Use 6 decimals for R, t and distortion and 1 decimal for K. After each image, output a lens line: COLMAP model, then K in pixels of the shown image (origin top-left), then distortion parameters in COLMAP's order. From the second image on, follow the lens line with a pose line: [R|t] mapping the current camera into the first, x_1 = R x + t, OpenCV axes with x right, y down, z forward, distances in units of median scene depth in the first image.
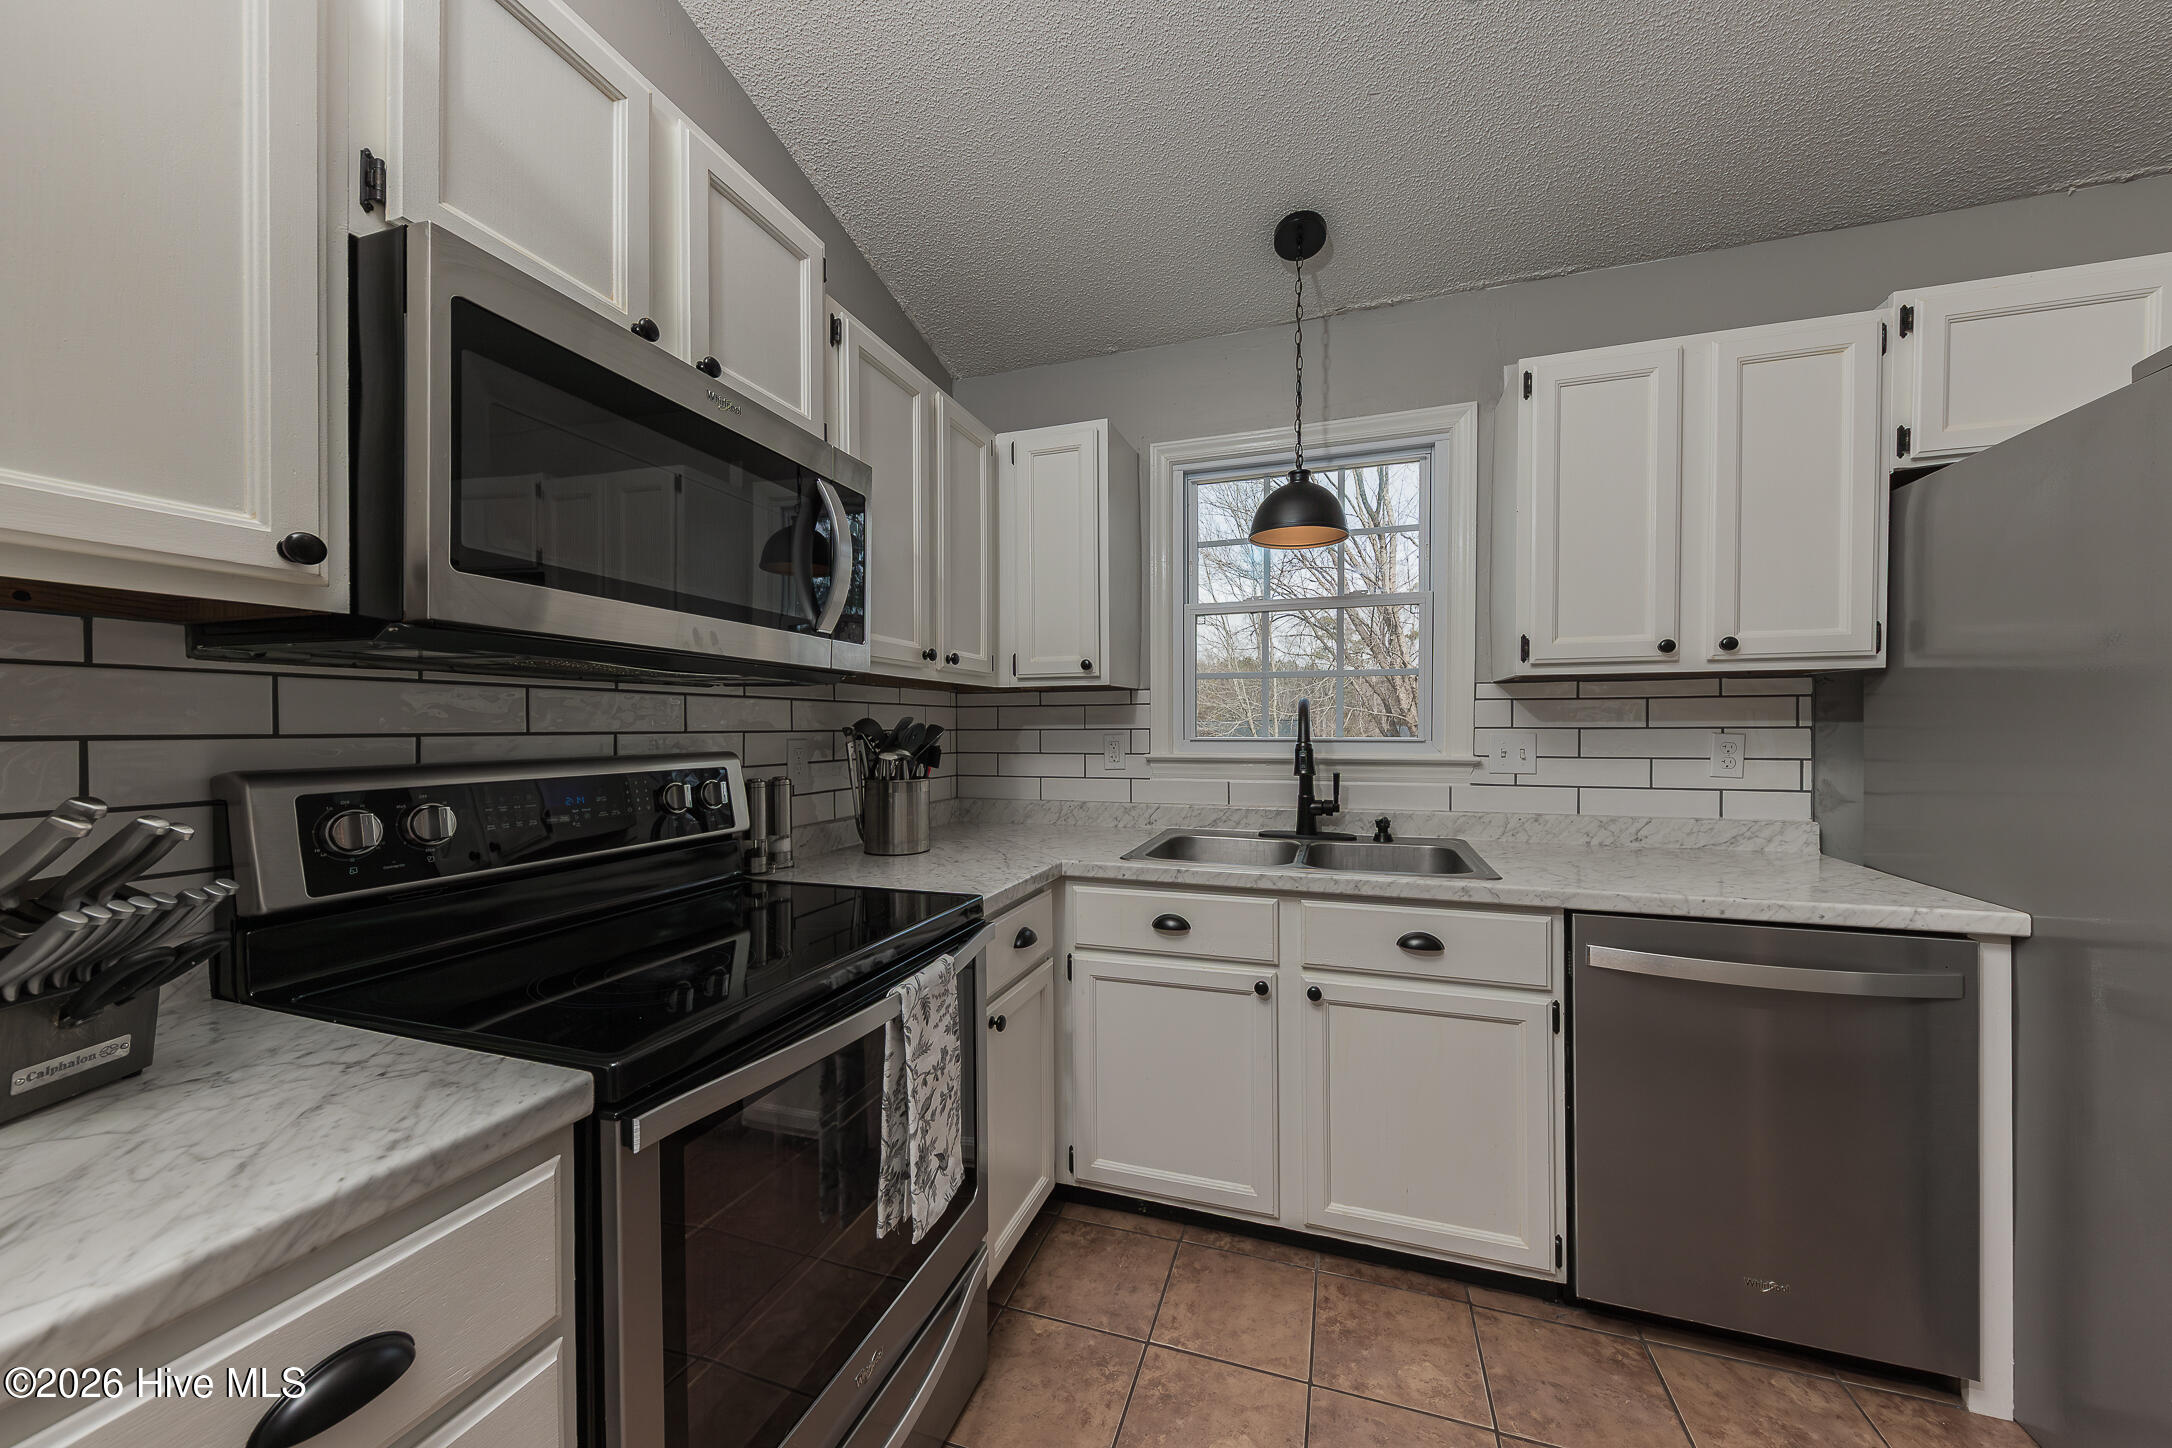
lens RADIAL K [[749.2, 0, 1090.4], [0, 749.2, 727.4], [0, 0, 1]] dist [0.020907, -0.005411]
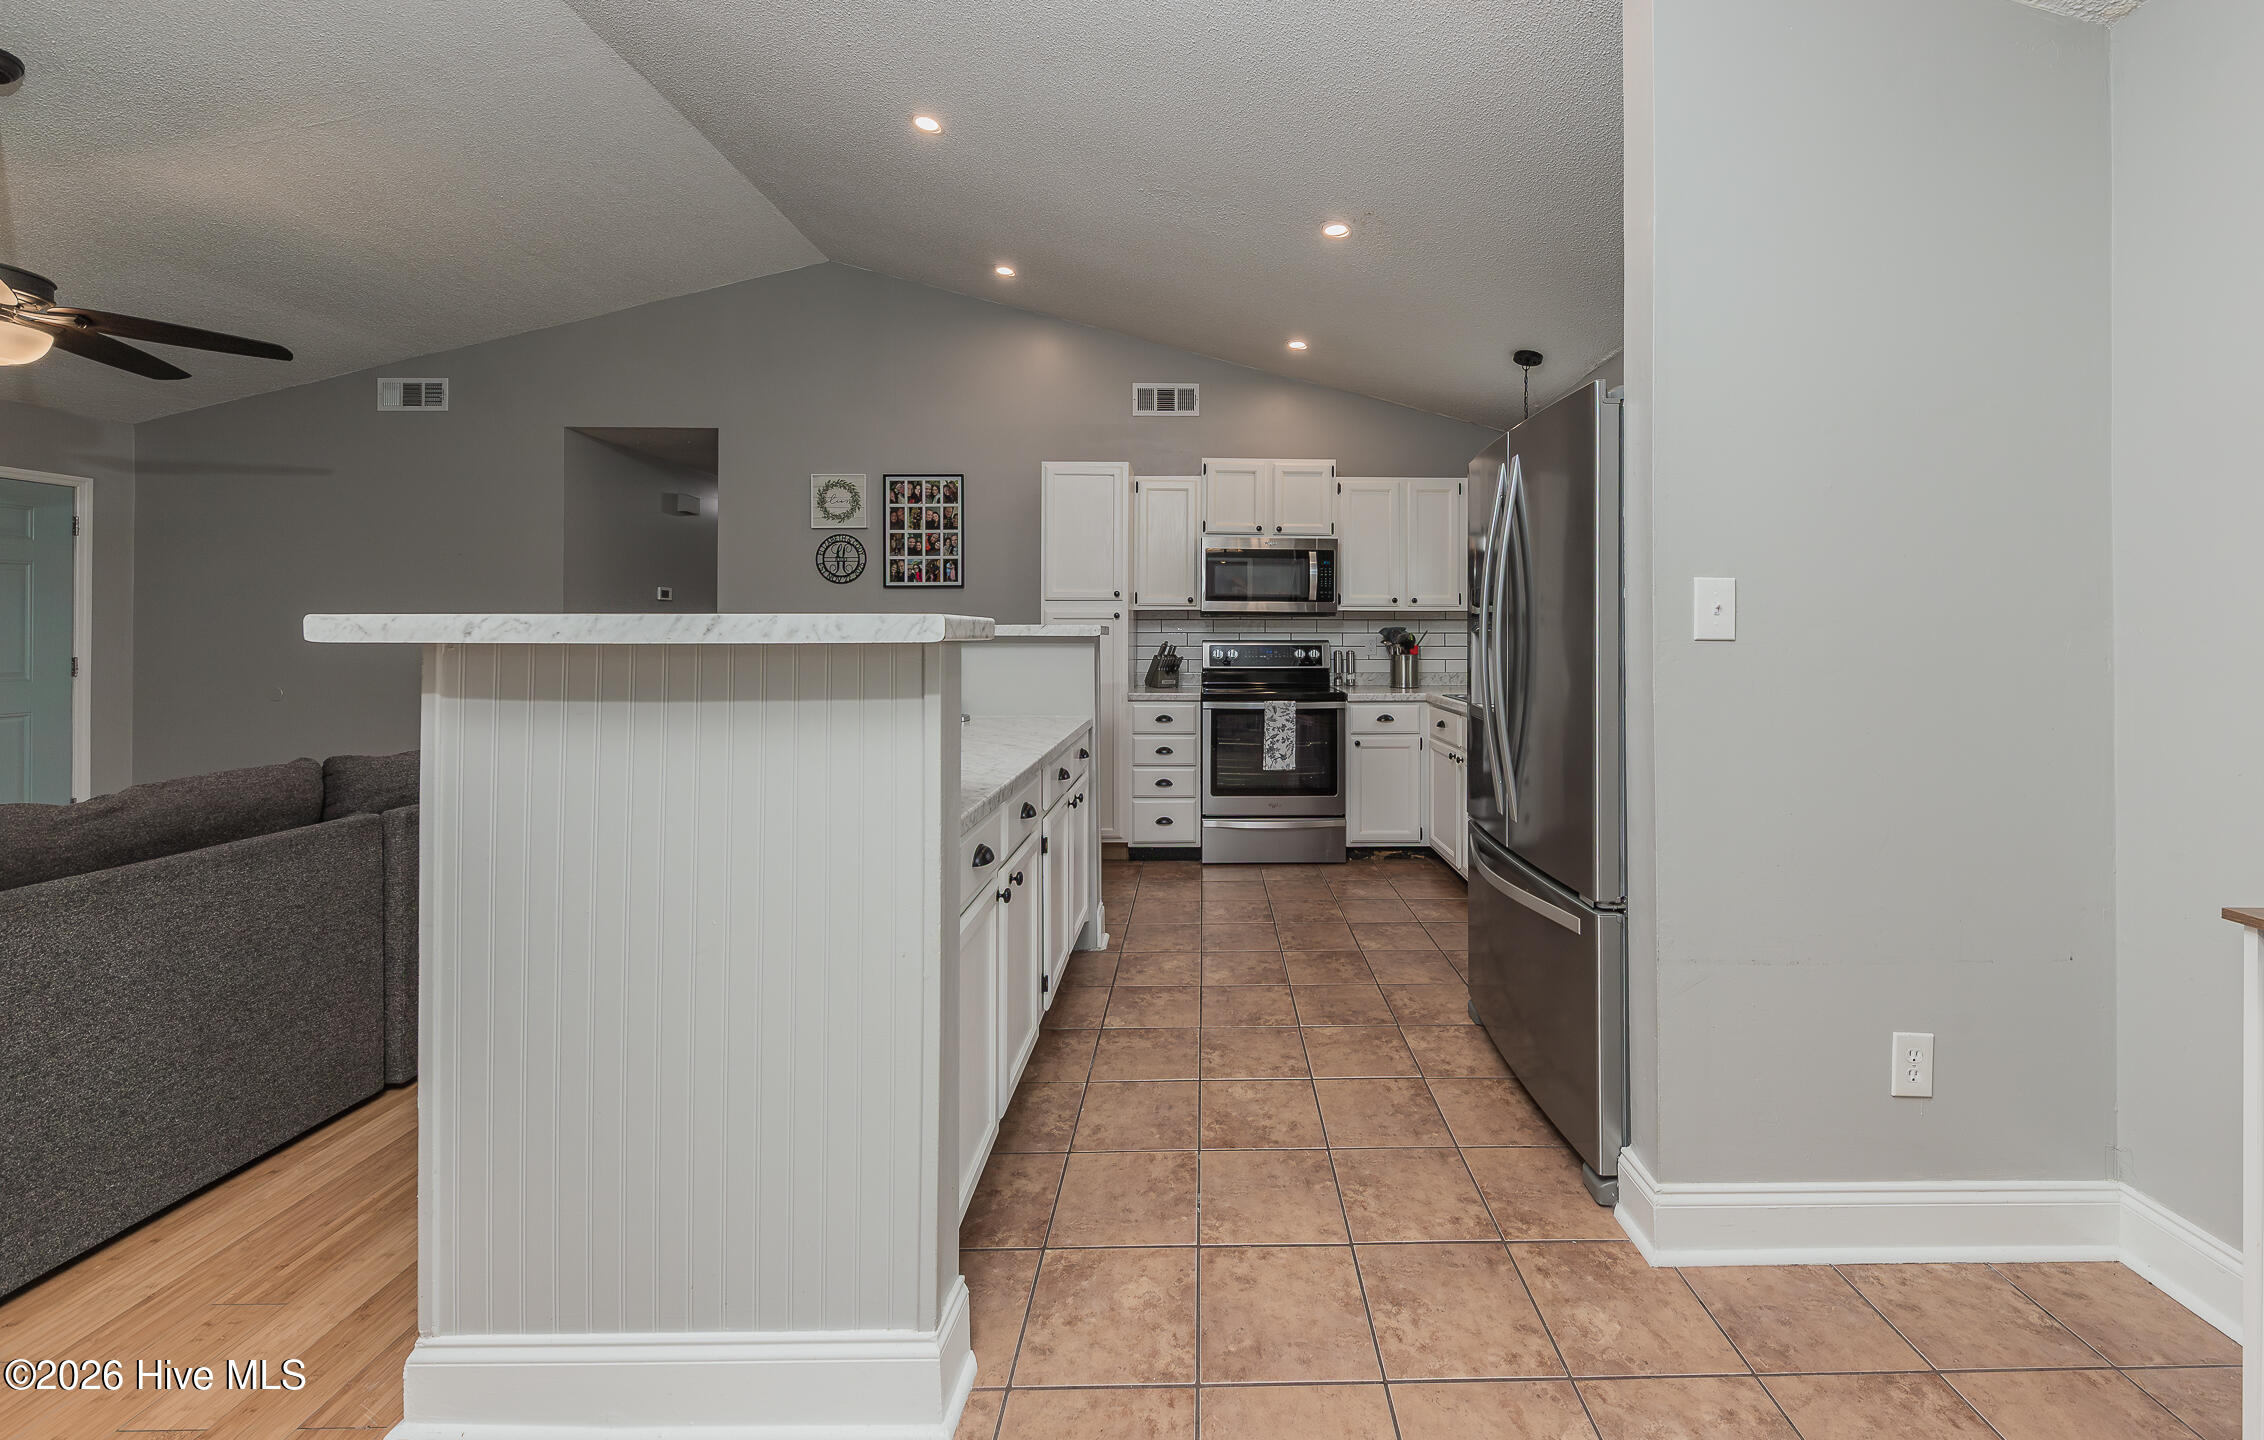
lens RADIAL K [[812.5, 0, 1223.5], [0, 812.5, 631.9], [0, 0, 1]] dist [0.001494, 0.000145]
pose [[0.334944, 0.004279, -0.942228, 2.581125], [-0.002103, 0.999991, 0.003794, -0.008524], [0.942236, 0.000711, 0.334950, -0.421457]]
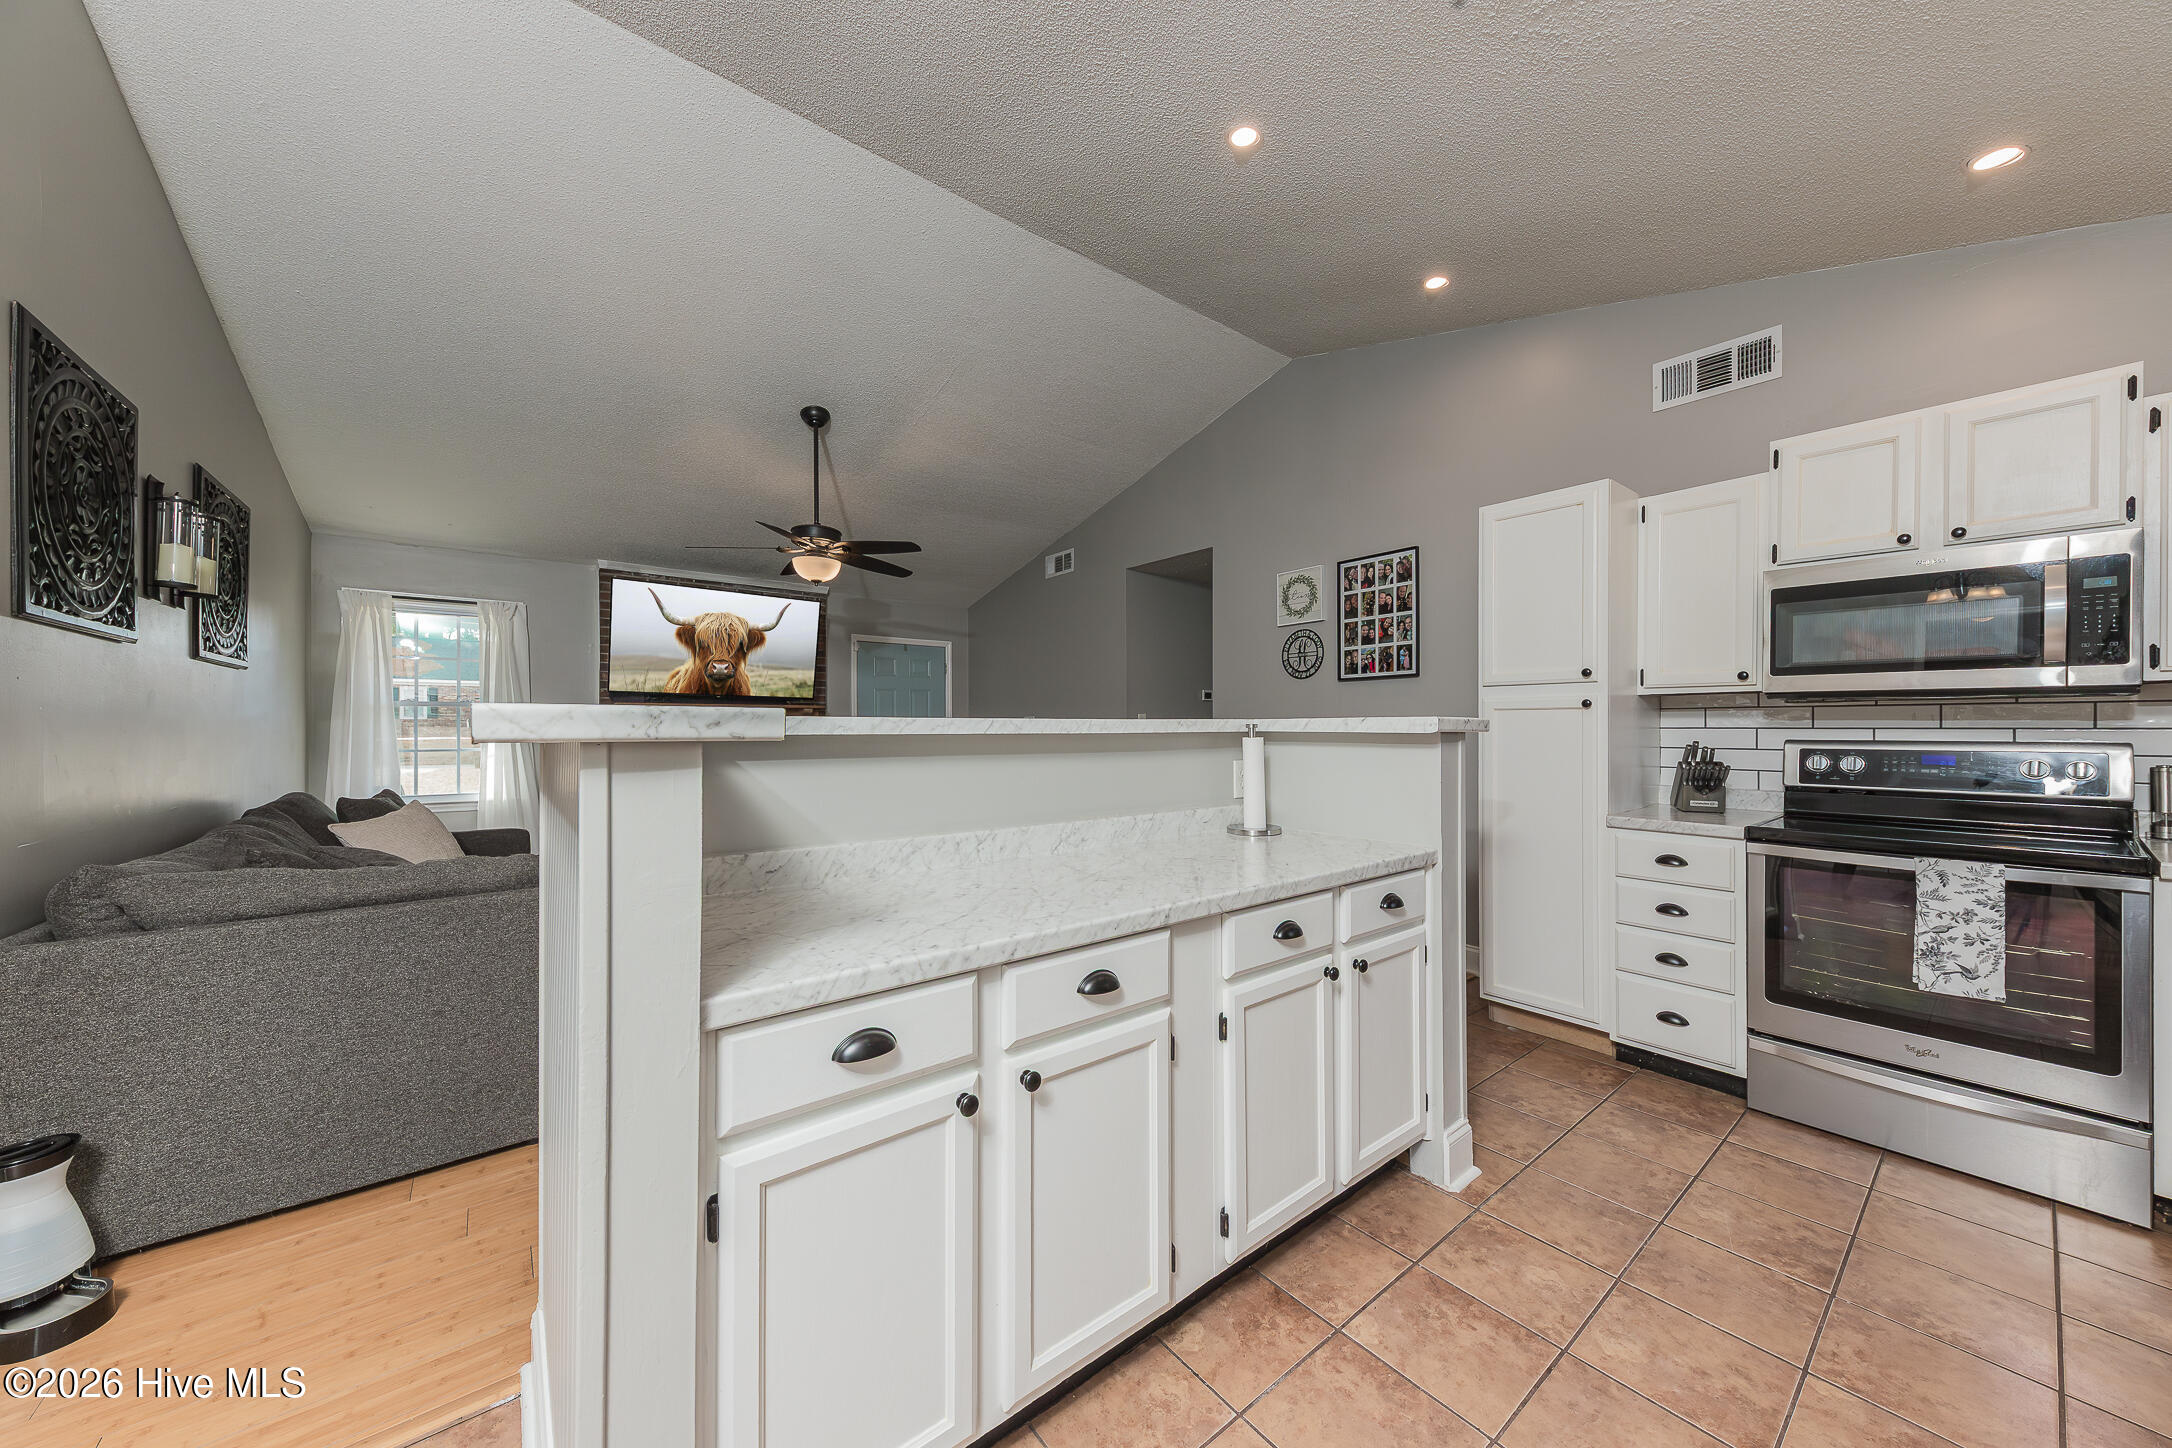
lens RADIAL K [[754.1, 0, 1097.2], [0, 754.1, 716.4], [0, 0, 1]] dist [0.013250, 0.000011]
pose [[-0.550259, -0.004814, -0.834980, 1.931814], [0.003798, 0.999959, -0.008268, -0.014876], [0.834986, -0.007721, -0.550218, 0.239515]]
